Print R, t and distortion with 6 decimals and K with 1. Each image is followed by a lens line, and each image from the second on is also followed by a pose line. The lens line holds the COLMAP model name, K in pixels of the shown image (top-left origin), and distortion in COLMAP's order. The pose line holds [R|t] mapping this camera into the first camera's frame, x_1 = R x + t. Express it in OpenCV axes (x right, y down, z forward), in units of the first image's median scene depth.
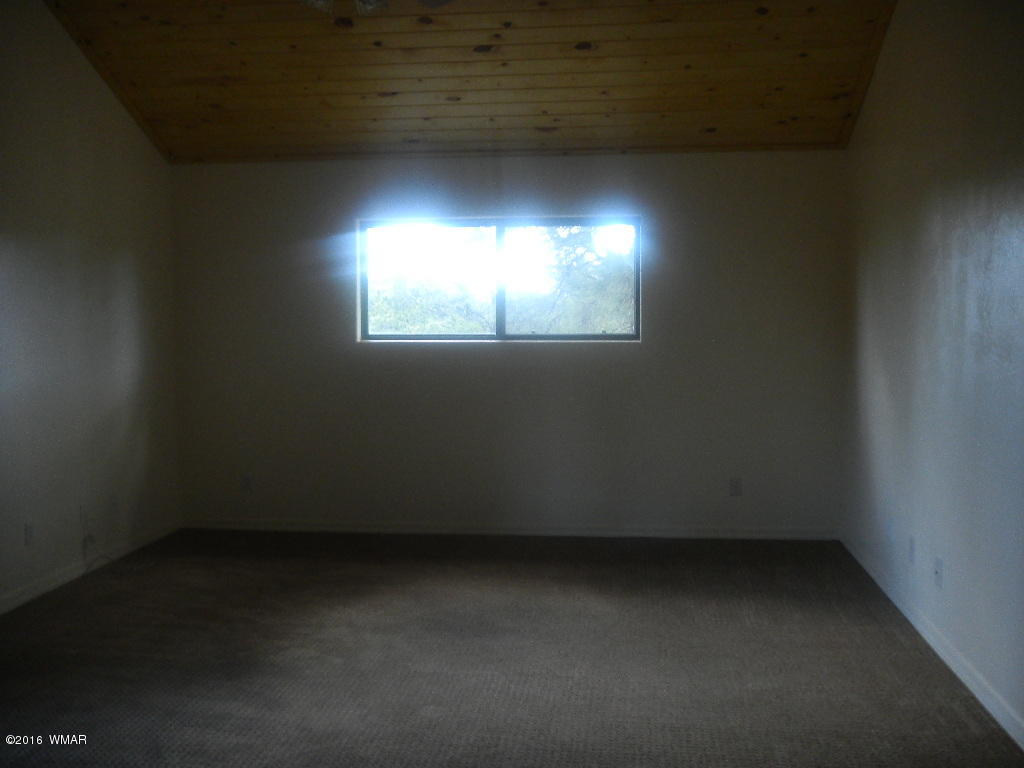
lens RADIAL K [[1040.3, 0, 512.0], [0, 1040.3, 384.0], [0, 0, 1]] dist [-0.007826, 0.009707]
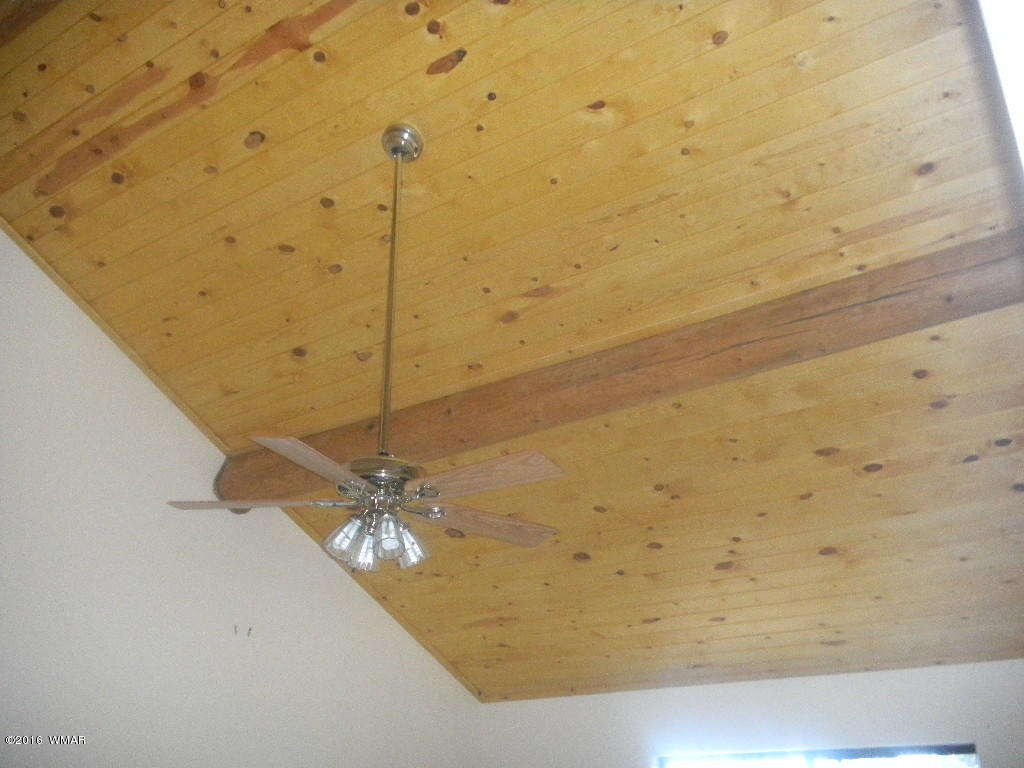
lens RADIAL K [[1040.3, 0, 512.0], [0, 1040.3, 384.0], [0, 0, 1]] dist [-0.007826, 0.009707]
pose [[0.867044, -0.189769, -0.460675, 0.257115], [-0.049141, 0.887541, -0.458101, -0.022341], [0.495802, 0.419832, 0.760212, 0.100862]]
